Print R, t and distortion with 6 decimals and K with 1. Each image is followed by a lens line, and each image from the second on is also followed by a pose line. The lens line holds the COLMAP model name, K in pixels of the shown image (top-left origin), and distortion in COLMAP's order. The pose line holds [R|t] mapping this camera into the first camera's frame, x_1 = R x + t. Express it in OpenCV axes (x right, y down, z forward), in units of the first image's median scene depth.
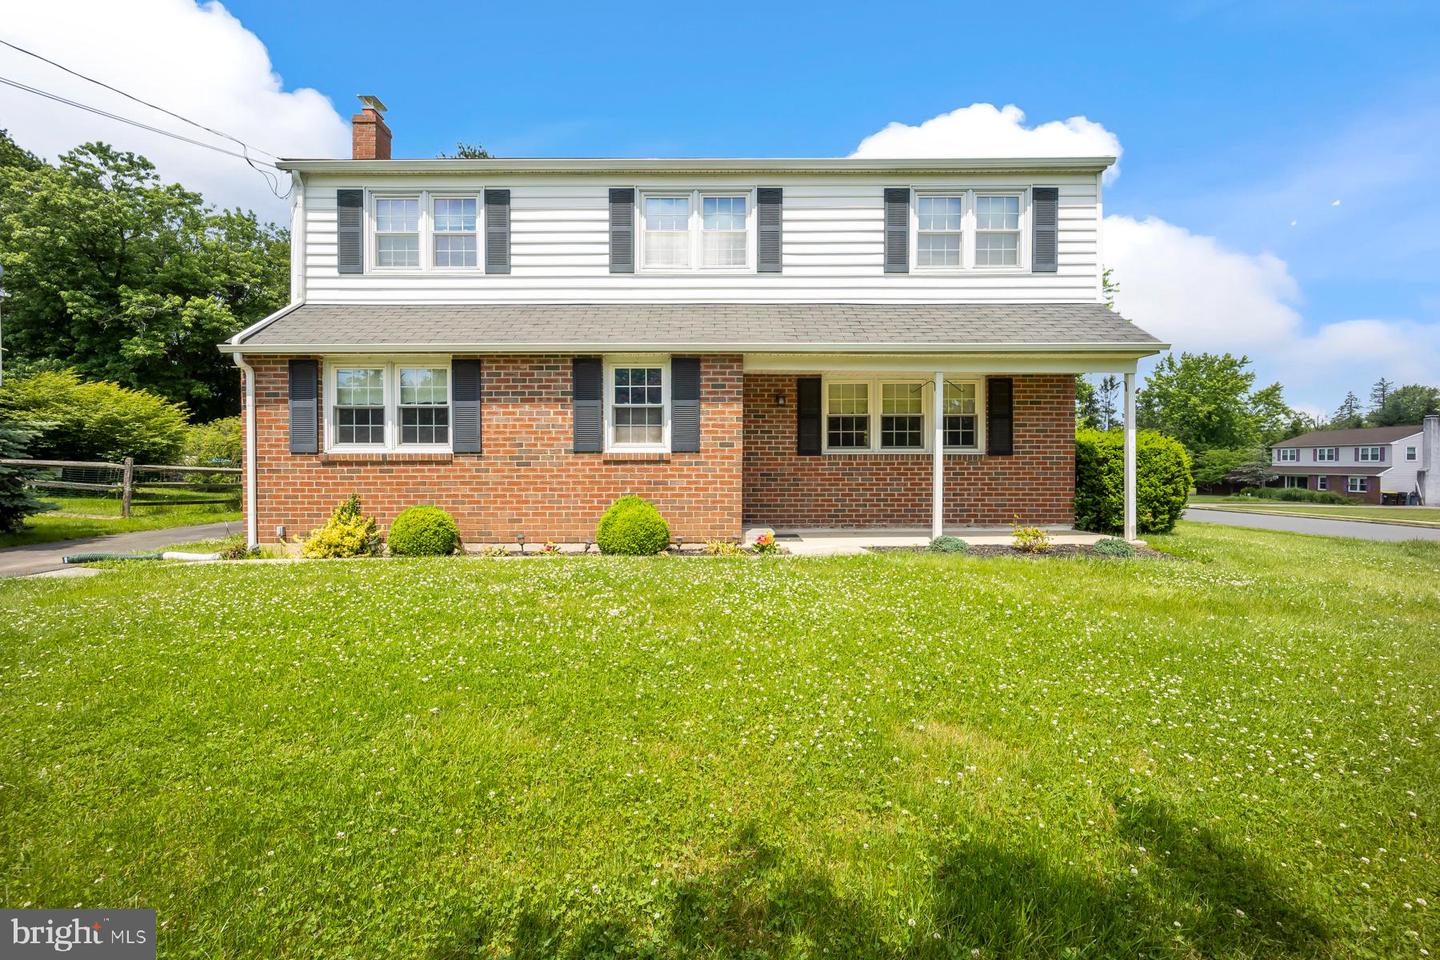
lens RADIAL K [[588.2, 0, 714.1], [0, 588.2, 472.1], [0, 0, 1]] dist [-0.002100, -0.000740]
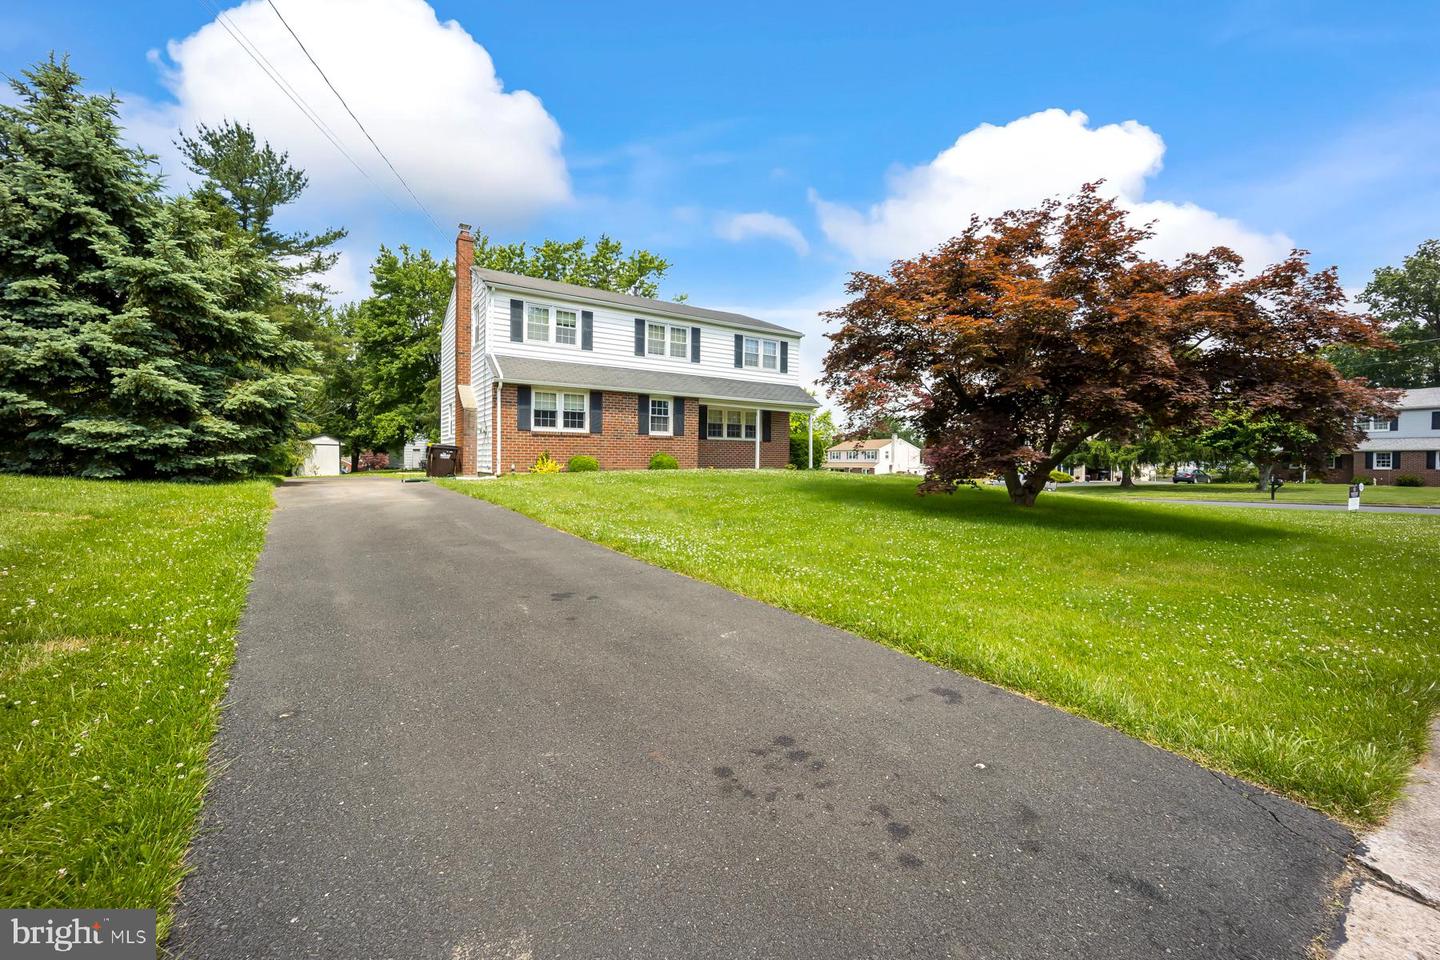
lens RADIAL K [[588.2, 0, 721.3], [0, 588.2, 477.7], [0, 0, 1]] dist [-0.002100, -0.000740]
pose [[0.830395, -0.006908, 0.557133, -1.246564], [0.003029, 0.999964, 0.007884, 0.120459], [-0.557167, -0.004859, 0.830386, -1.132368]]
